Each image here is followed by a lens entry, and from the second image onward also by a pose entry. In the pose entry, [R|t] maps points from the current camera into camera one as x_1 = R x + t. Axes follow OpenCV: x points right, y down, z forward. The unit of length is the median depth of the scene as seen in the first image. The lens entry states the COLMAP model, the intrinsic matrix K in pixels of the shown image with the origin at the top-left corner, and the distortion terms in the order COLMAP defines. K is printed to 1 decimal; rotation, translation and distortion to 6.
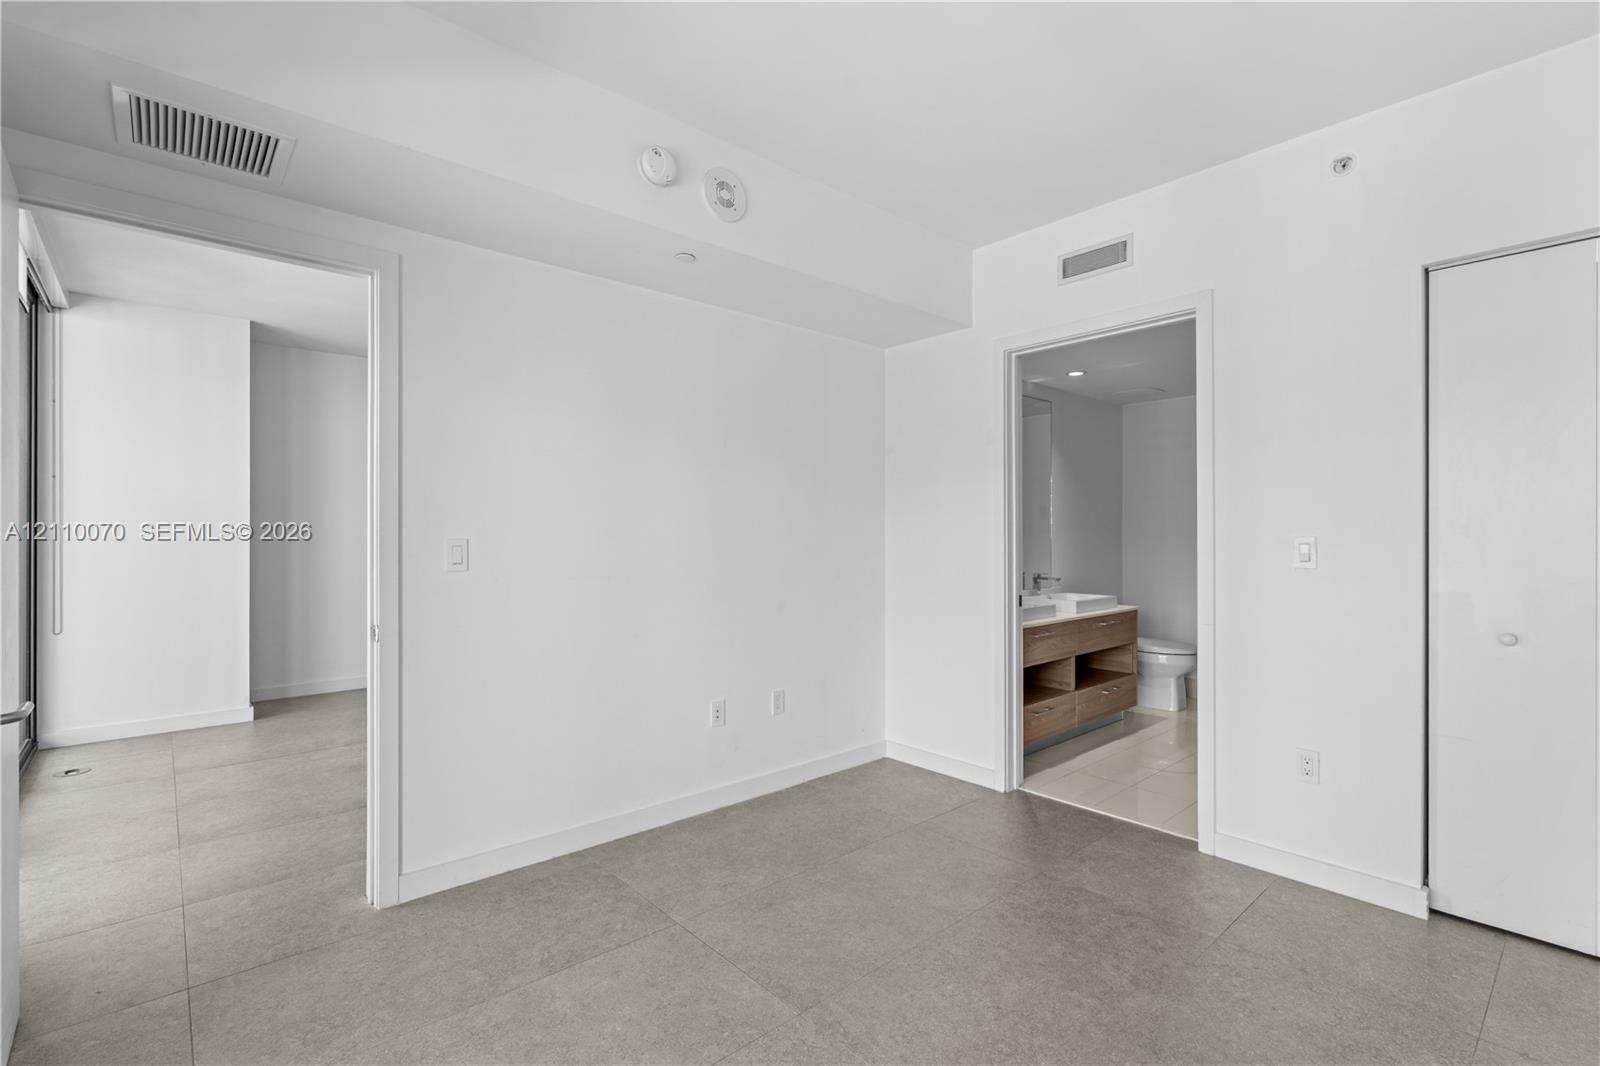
lens RADIAL K [[734.0, 0, 802.2], [0, 734.0, 535.8], [0, 0, 1]] dist [-0.005104, 0.001097]
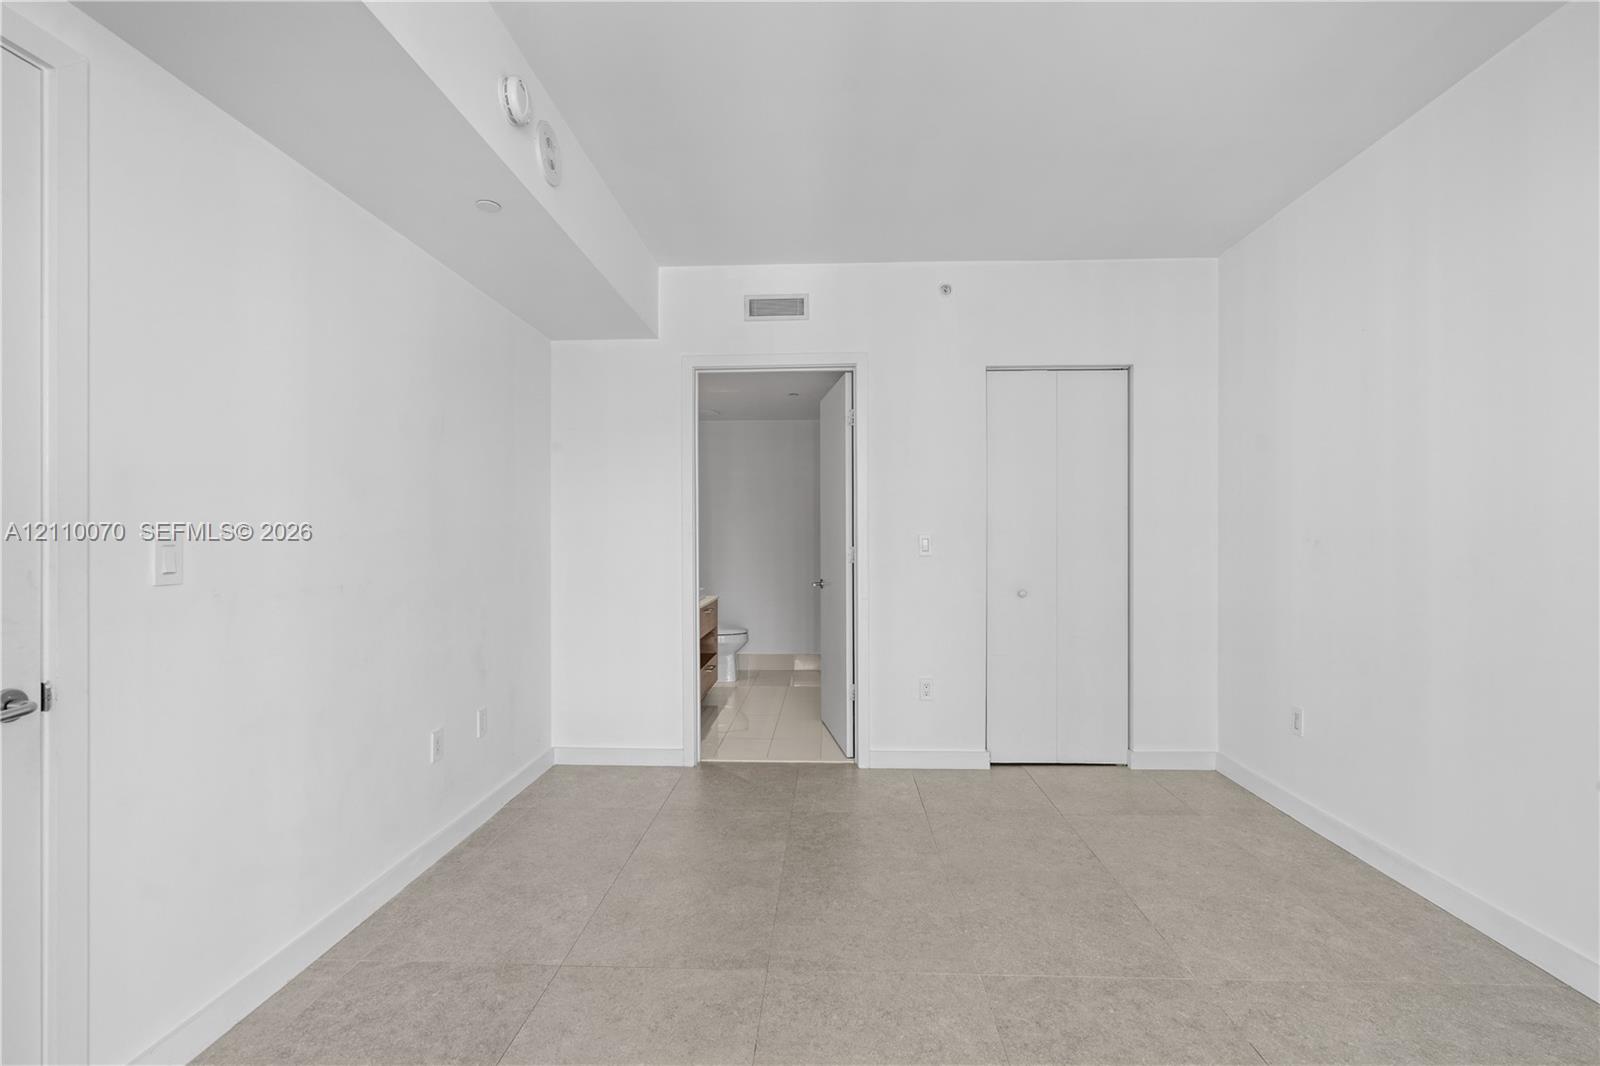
lens RADIAL K [[729.4, 0, 810.2], [0, 729.4, 543.2], [0, 0, 1]] dist [-0.003434, 0.000493]
pose [[0.688642, -0.005841, 0.725078, -0.459527], [0.003885, 0.999983, 0.004366, 0.010354], [-0.725091, -0.000190, 0.688653, 0.131956]]
